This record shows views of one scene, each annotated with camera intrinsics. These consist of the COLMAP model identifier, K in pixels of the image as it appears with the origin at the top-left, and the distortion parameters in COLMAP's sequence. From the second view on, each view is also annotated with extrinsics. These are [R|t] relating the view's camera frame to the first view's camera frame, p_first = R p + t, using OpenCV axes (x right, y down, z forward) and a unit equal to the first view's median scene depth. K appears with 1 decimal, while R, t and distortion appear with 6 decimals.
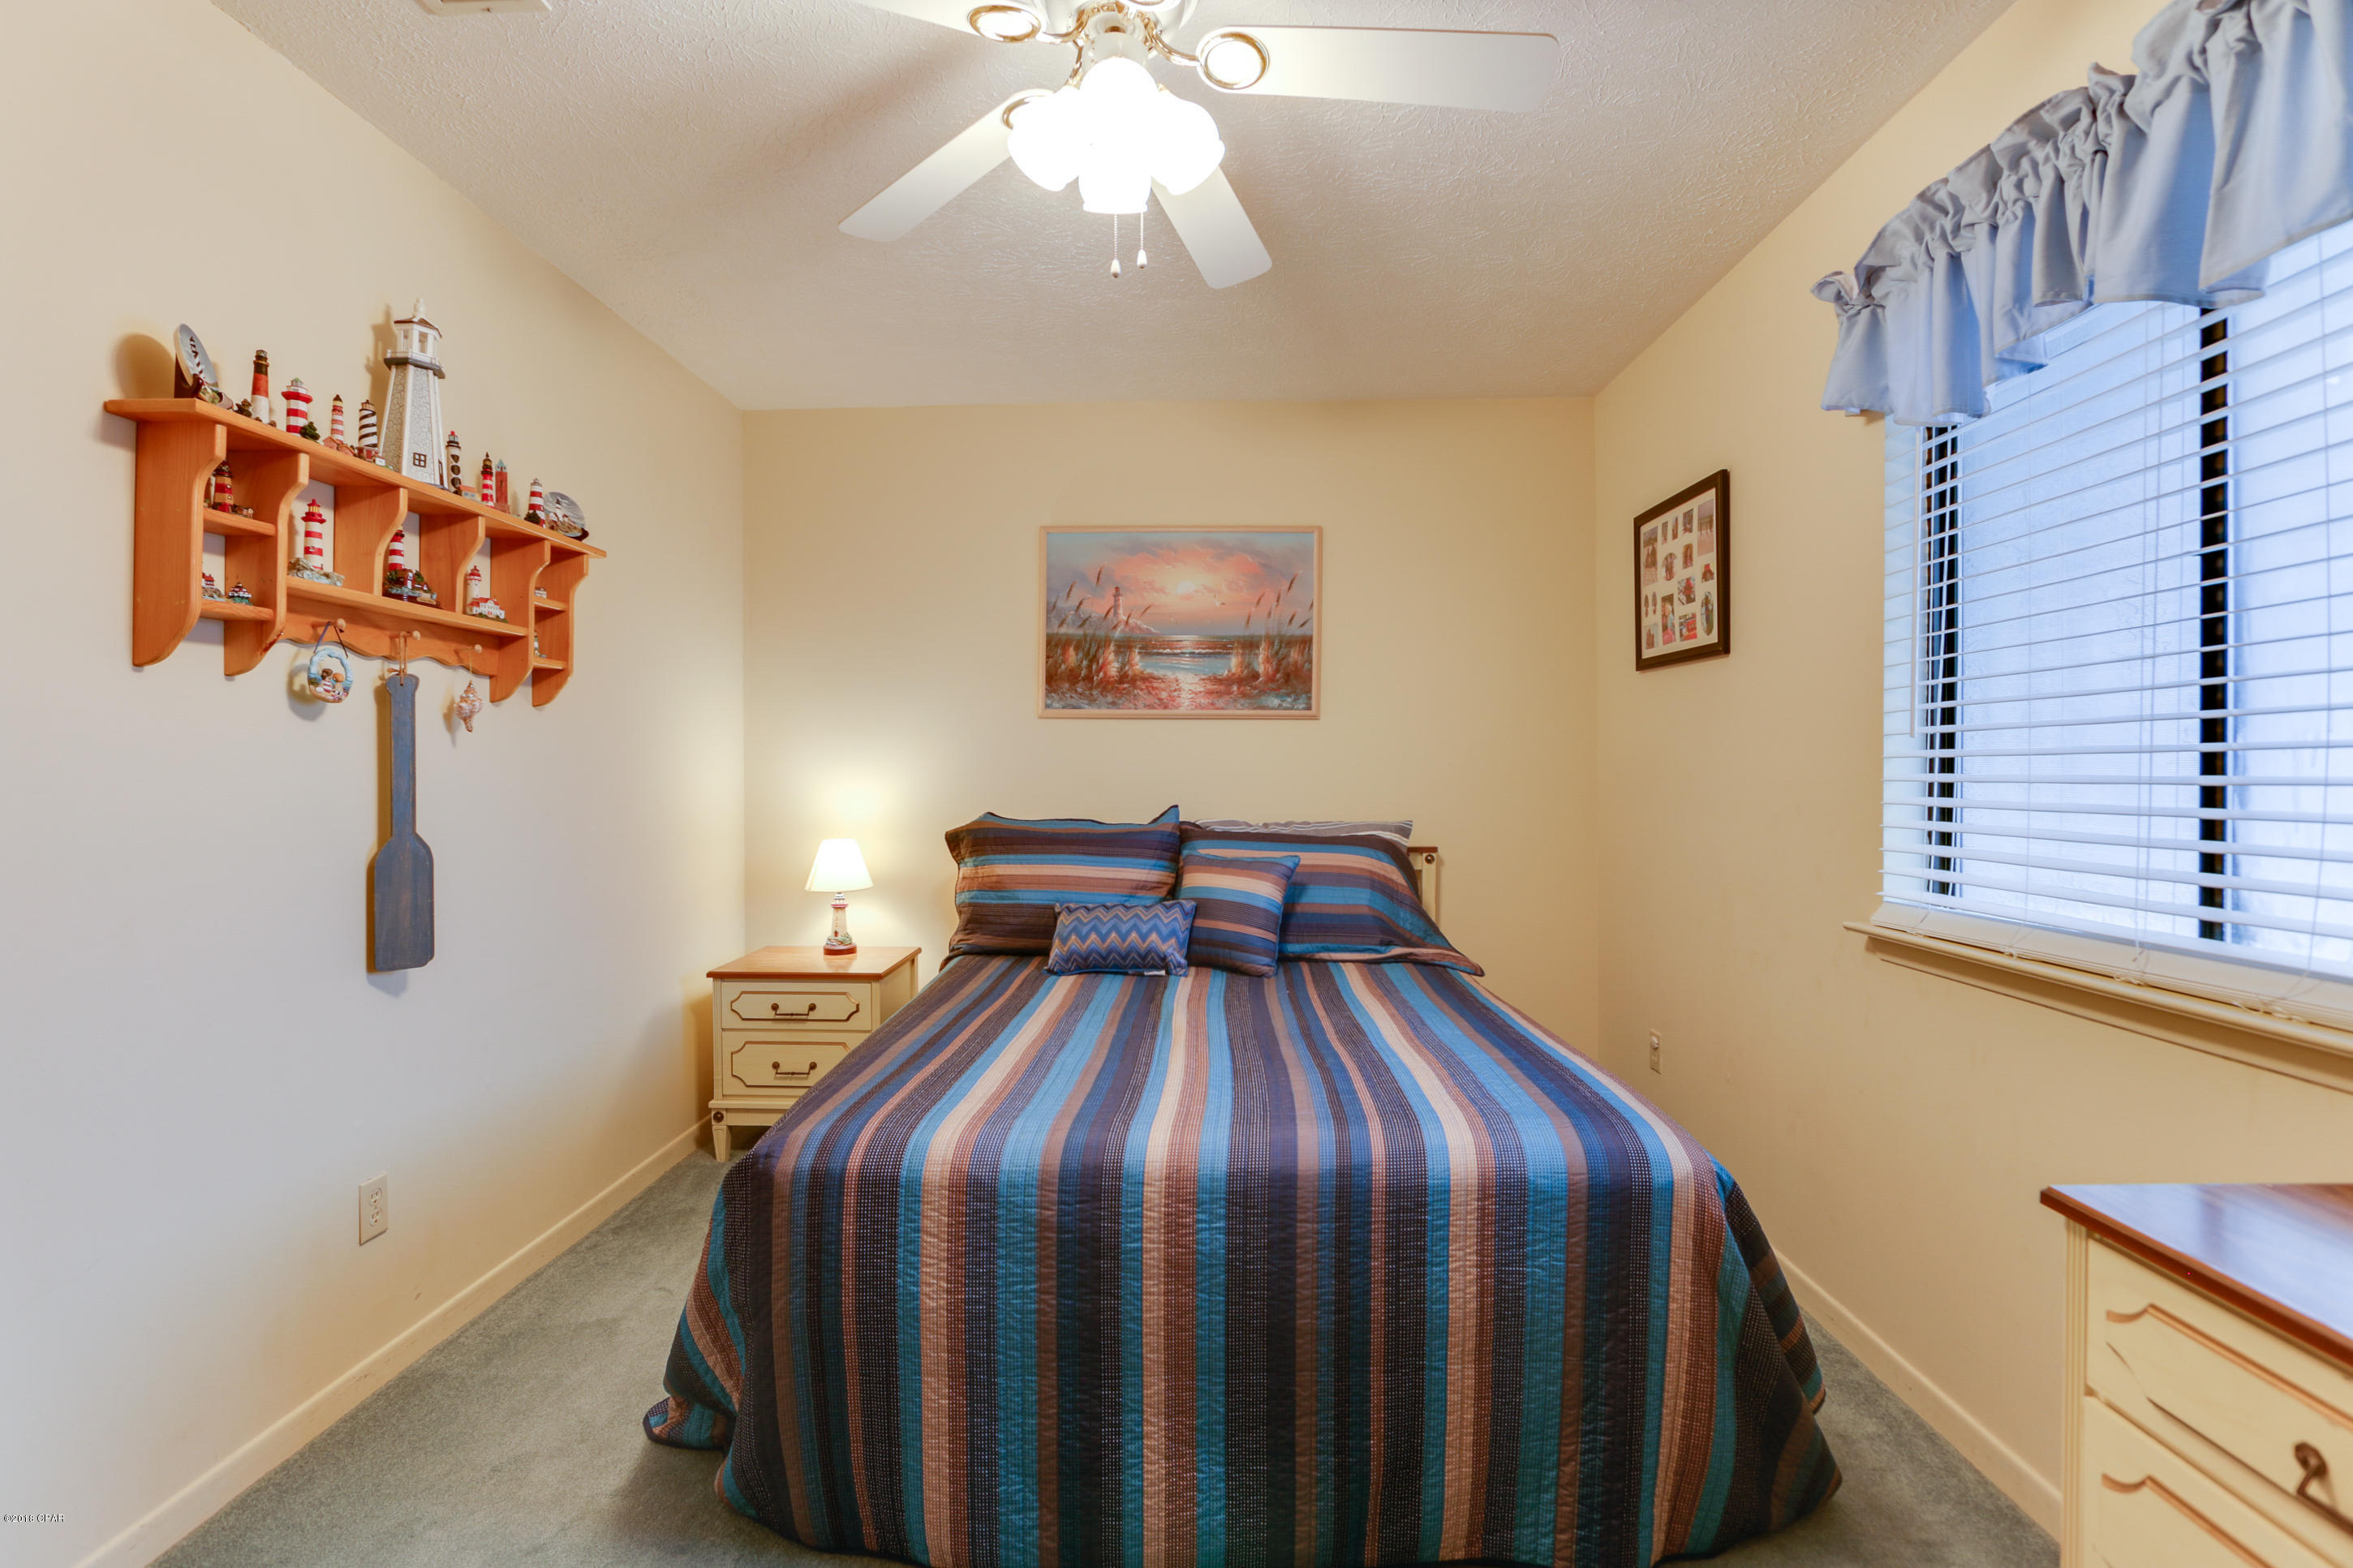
lens RADIAL K [[1092.9, 0, 1171.8], [0, 1092.9, 781.2], [0, 0, 1]] dist [-0.018929, 0.002352]
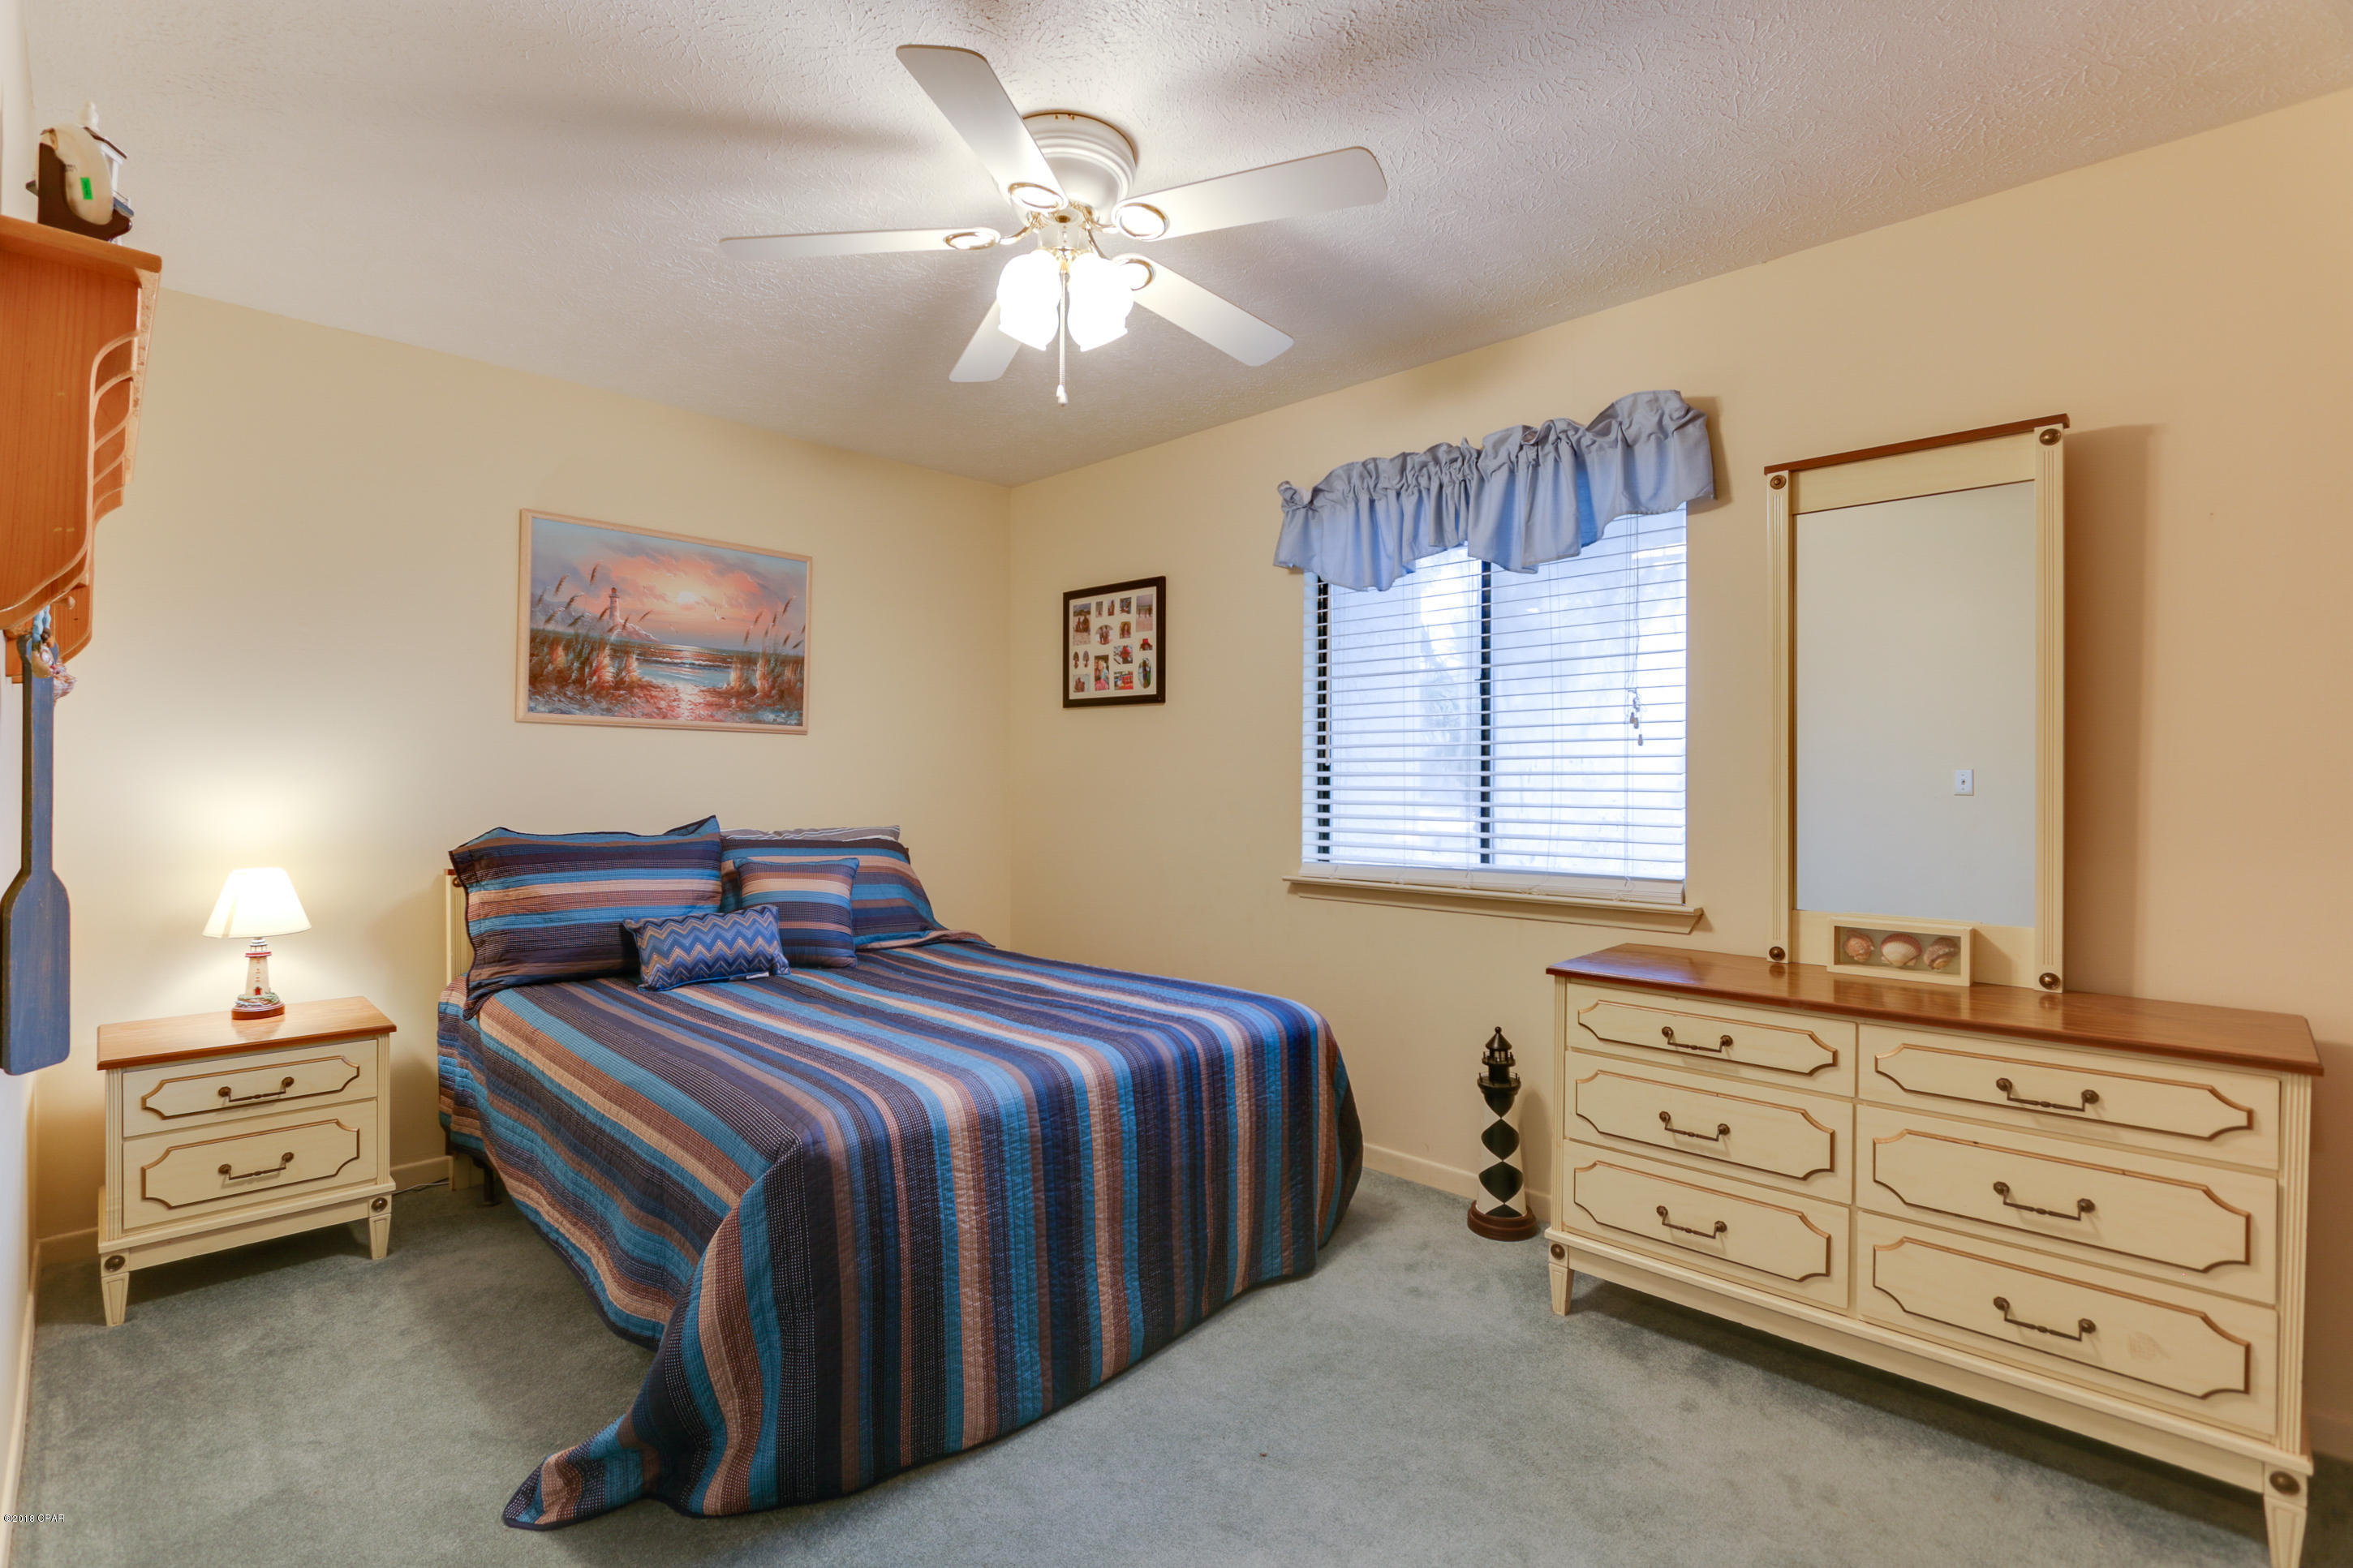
lens RADIAL K [[1092.9, 0, 1160.0], [0, 1092.9, 782.9], [0, 0, 1]] dist [-0.018929, 0.002352]
pose [[0.676363, 0.002362, 0.736565, -0.525208], [0.003786, 0.999970, -0.006684, -0.000117], [-0.736559, 0.007310, 0.676334, 0.014085]]
